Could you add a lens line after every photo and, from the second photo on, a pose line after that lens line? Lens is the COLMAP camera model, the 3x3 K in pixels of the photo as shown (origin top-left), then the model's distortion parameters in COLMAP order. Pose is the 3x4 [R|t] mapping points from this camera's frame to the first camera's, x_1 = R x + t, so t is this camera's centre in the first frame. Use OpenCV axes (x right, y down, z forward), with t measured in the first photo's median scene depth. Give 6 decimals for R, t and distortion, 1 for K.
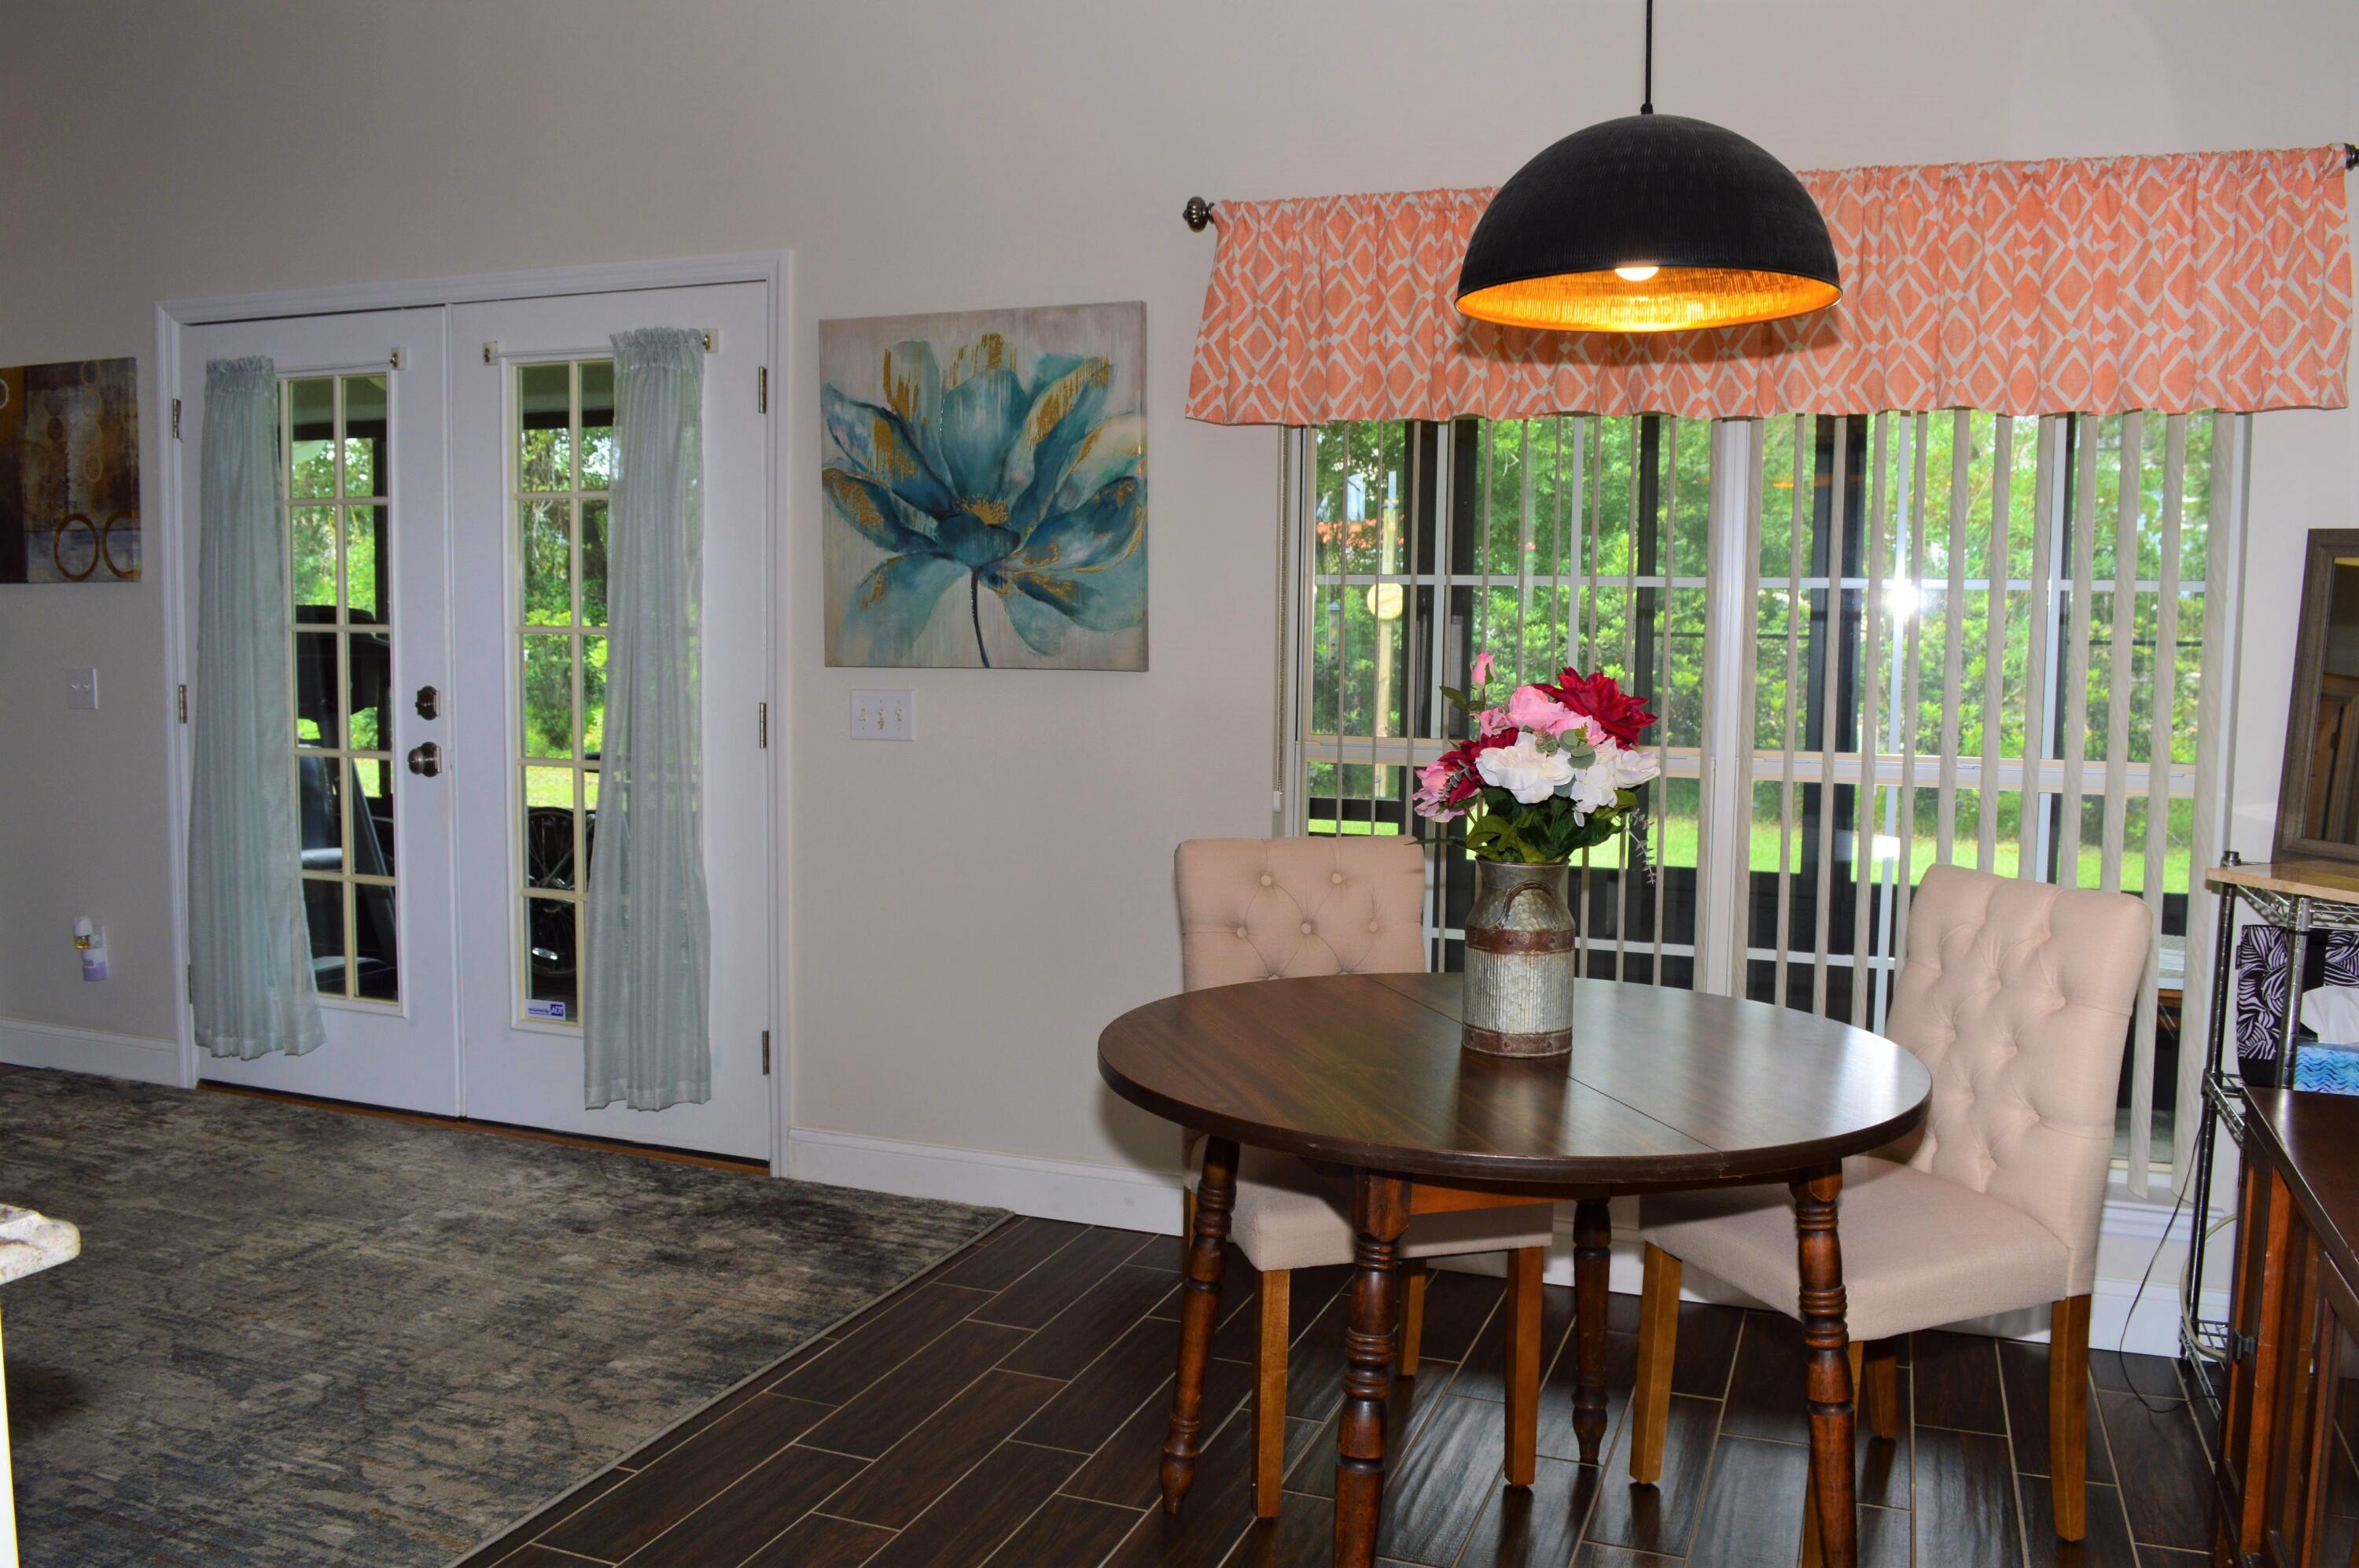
lens RADIAL K [[1892.7, 0, 1183.6], [0, 1892.7, 793.5], [0, 0, 1]] dist [-0.068722, 0.007106]
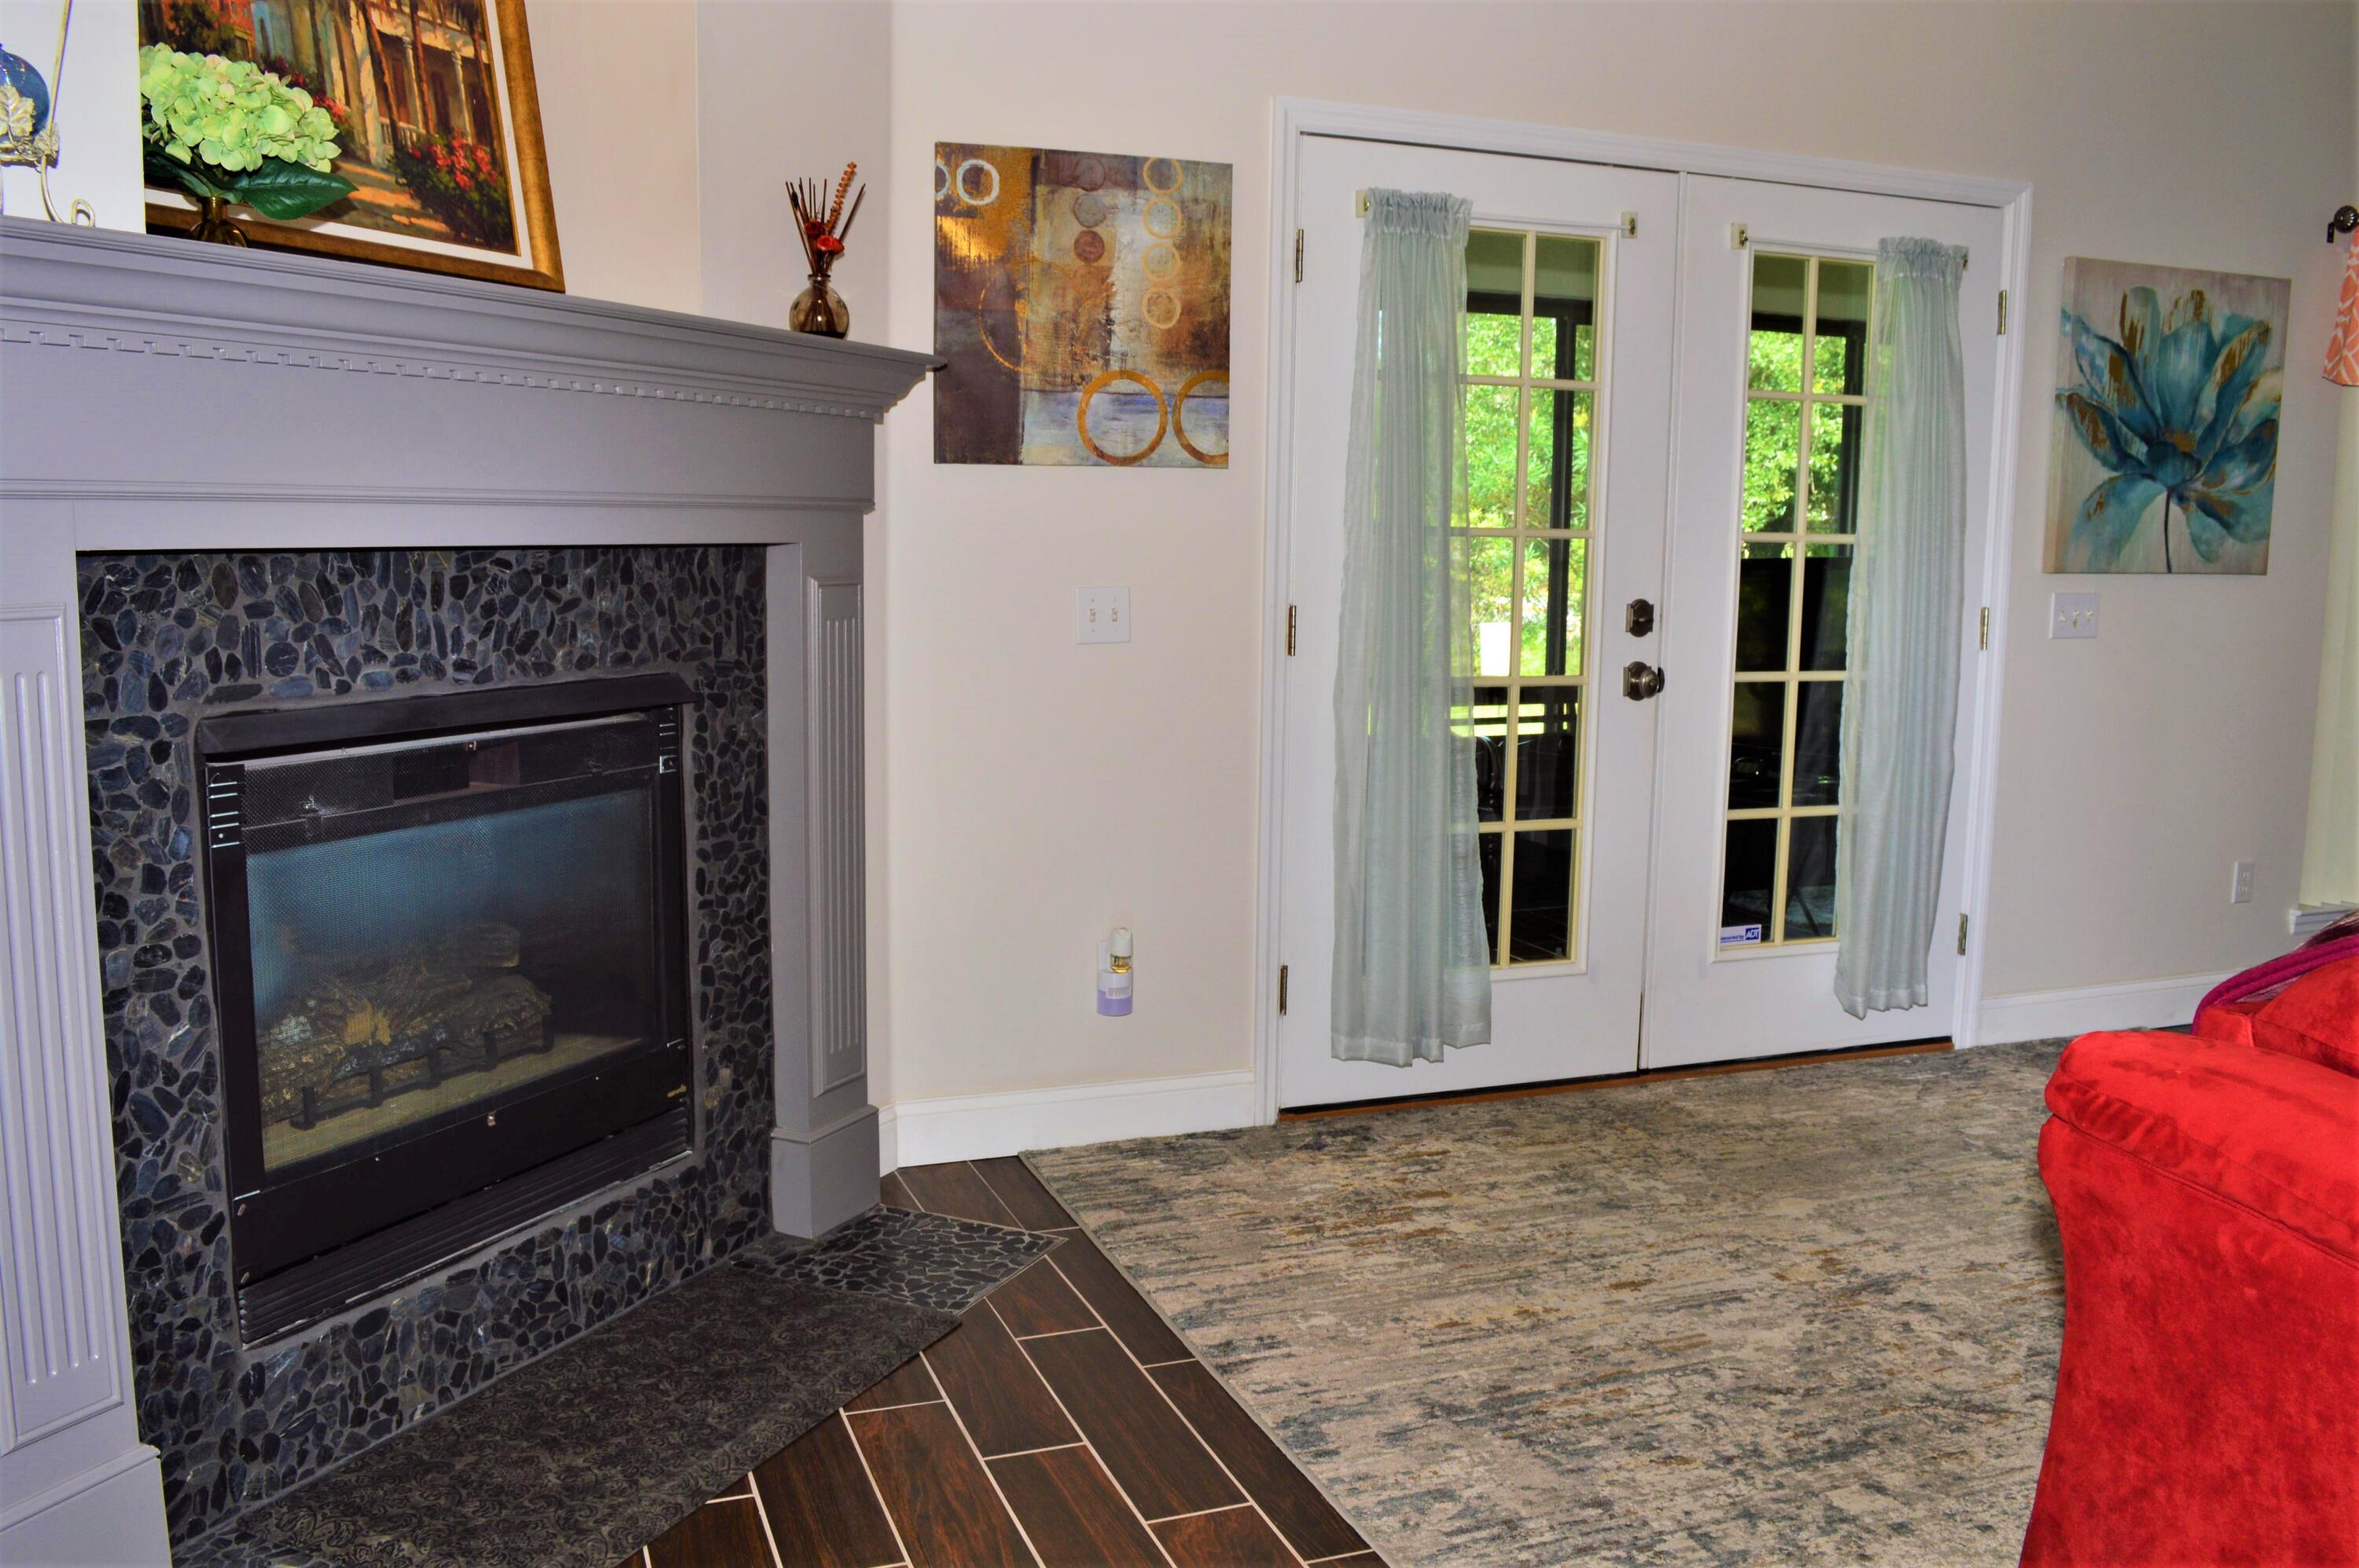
lens RADIAL K [[1892.7, 0, 1186.2], [0, 1892.7, 780.7], [0, 0, 1]] dist [-0.068722, 0.007106]
pose [[0.745433, -0.091162, 0.660318, -1.330221], [0.053770, 0.995599, 0.076749, -0.058914], [-0.664408, -0.021706, 0.747054, 0.534382]]
